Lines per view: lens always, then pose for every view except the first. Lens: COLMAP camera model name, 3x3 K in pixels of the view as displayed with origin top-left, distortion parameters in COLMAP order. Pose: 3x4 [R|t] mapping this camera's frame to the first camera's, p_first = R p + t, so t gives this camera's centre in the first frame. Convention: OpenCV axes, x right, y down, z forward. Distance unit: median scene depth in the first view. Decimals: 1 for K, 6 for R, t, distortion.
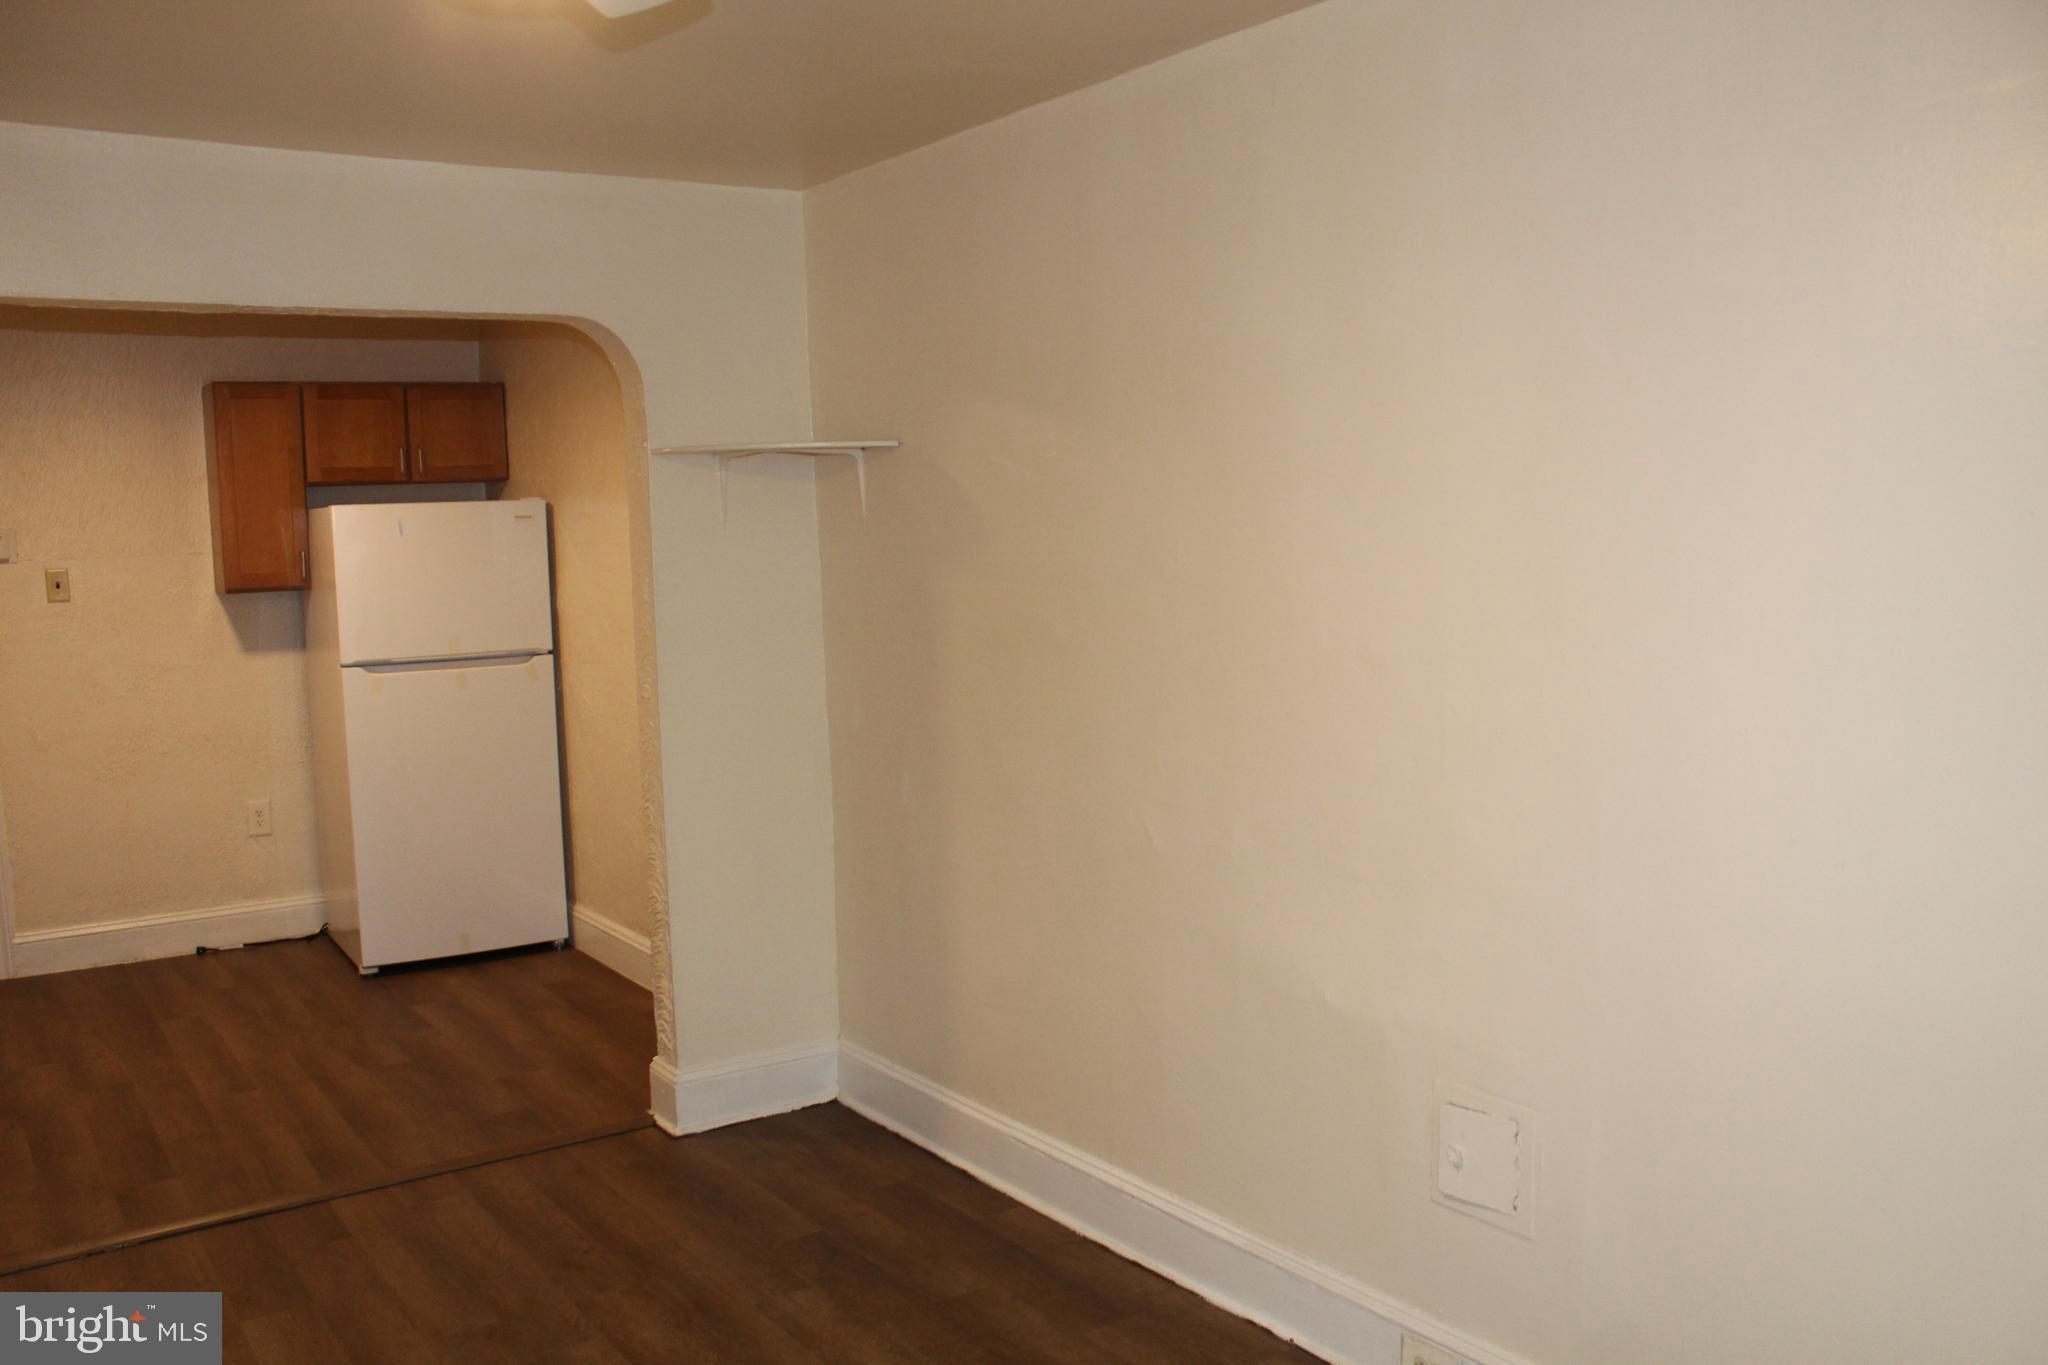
lens RADIAL K [[1641.3, 0, 1034.5], [0, 1641.3, 704.6], [0, 0, 1]] dist [-0.160588, 0.126859]
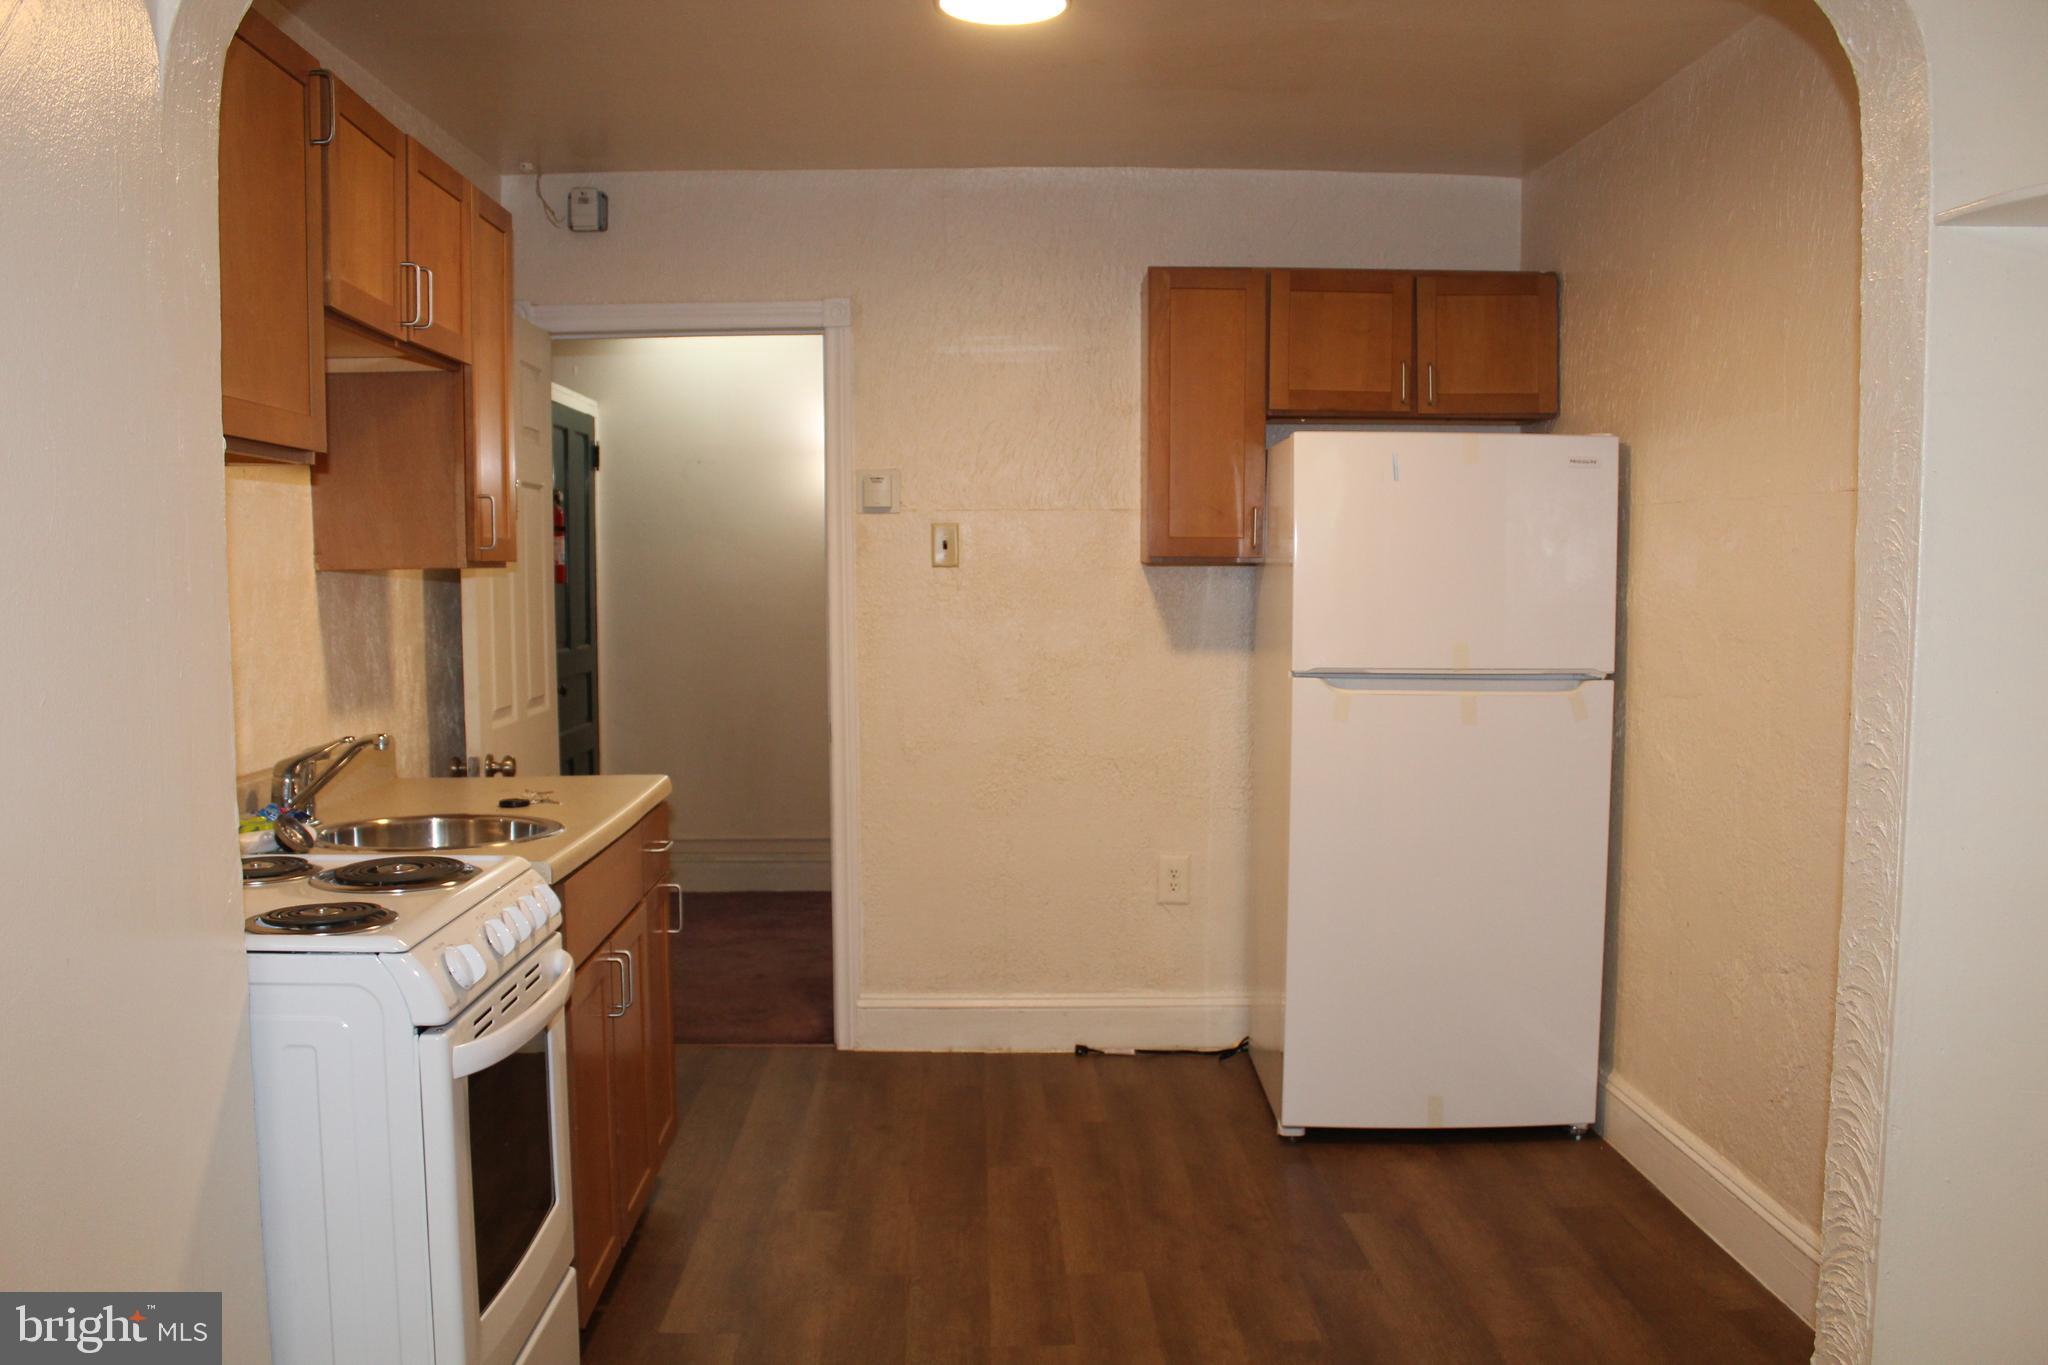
lens RADIAL K [[1641.3, 0, 1034.5], [0, 1641.3, 704.6], [0, 0, 1]] dist [-0.160588, 0.126859]
pose [[0.825546, 0.068162, -0.560204, -0.131675], [-0.083512, 0.996505, -0.001820, -0.001329], [0.558122, 0.048286, 0.828353, 0.353029]]
